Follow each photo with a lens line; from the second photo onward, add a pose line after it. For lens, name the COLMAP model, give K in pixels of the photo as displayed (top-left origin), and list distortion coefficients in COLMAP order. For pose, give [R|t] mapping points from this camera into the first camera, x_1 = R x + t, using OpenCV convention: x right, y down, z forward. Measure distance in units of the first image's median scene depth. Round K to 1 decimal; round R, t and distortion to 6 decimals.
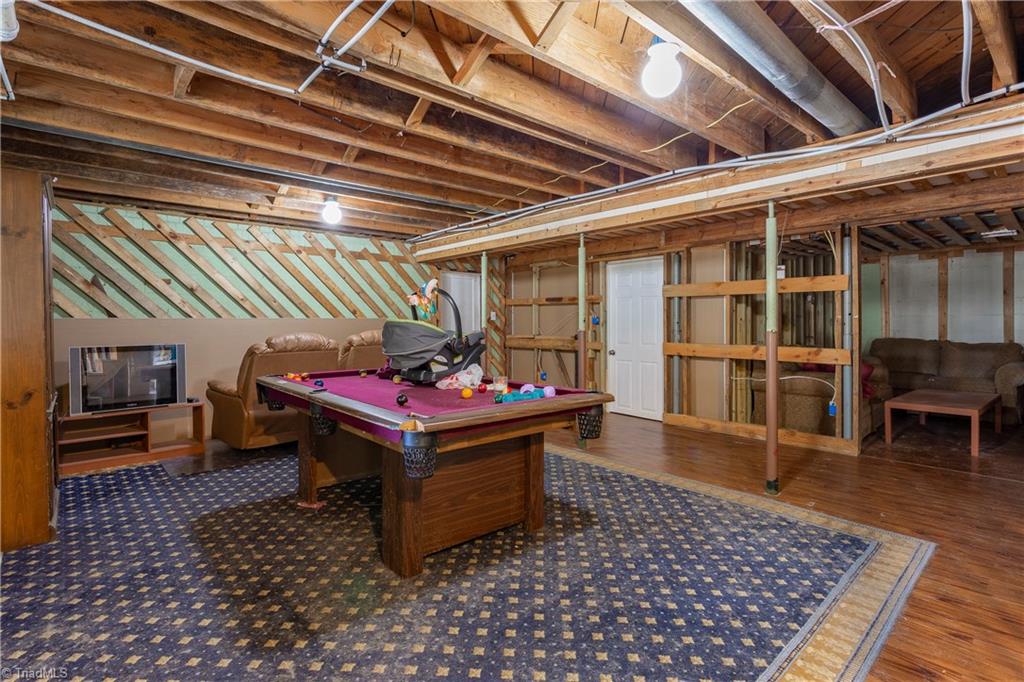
lens RADIAL K [[494.2, 0, 521.9], [0, 494.2, 325.1], [0, 0, 1]] dist [0.000462, -0.000003]
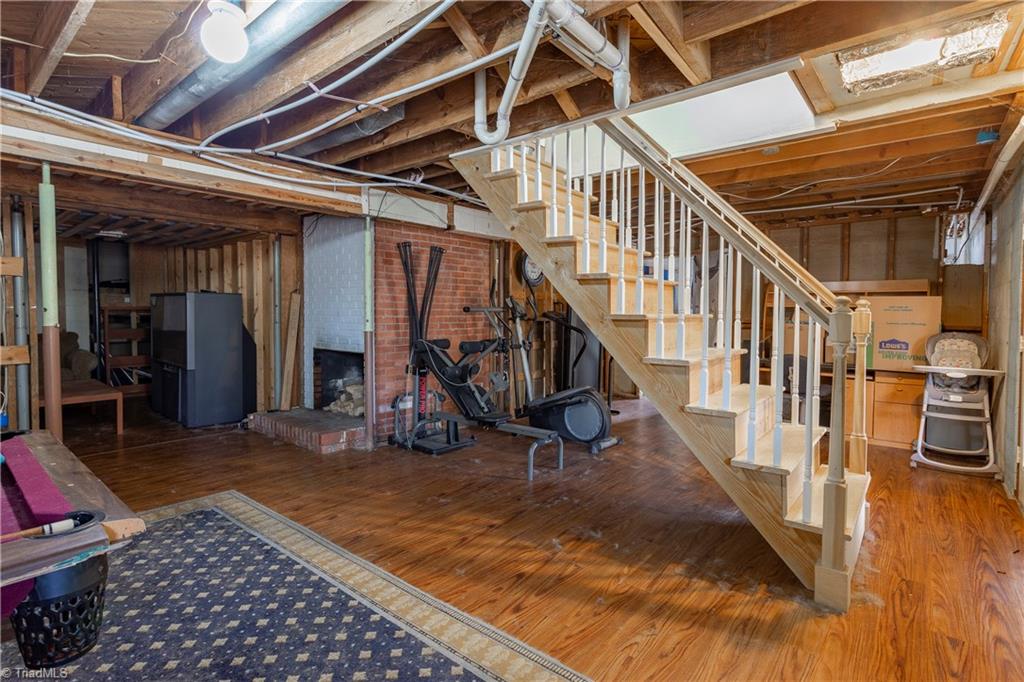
lens RADIAL K [[494.2, 0, 521.9], [0, 494.2, 325.1], [0, 0, 1]] dist [0.000462, -0.000003]
pose [[-0.157397, -0.022951, 0.987269, -0.576994], [0.001371, 0.999724, 0.023459, -0.009043], [-0.987534, 0.005046, -0.157323, 0.518107]]
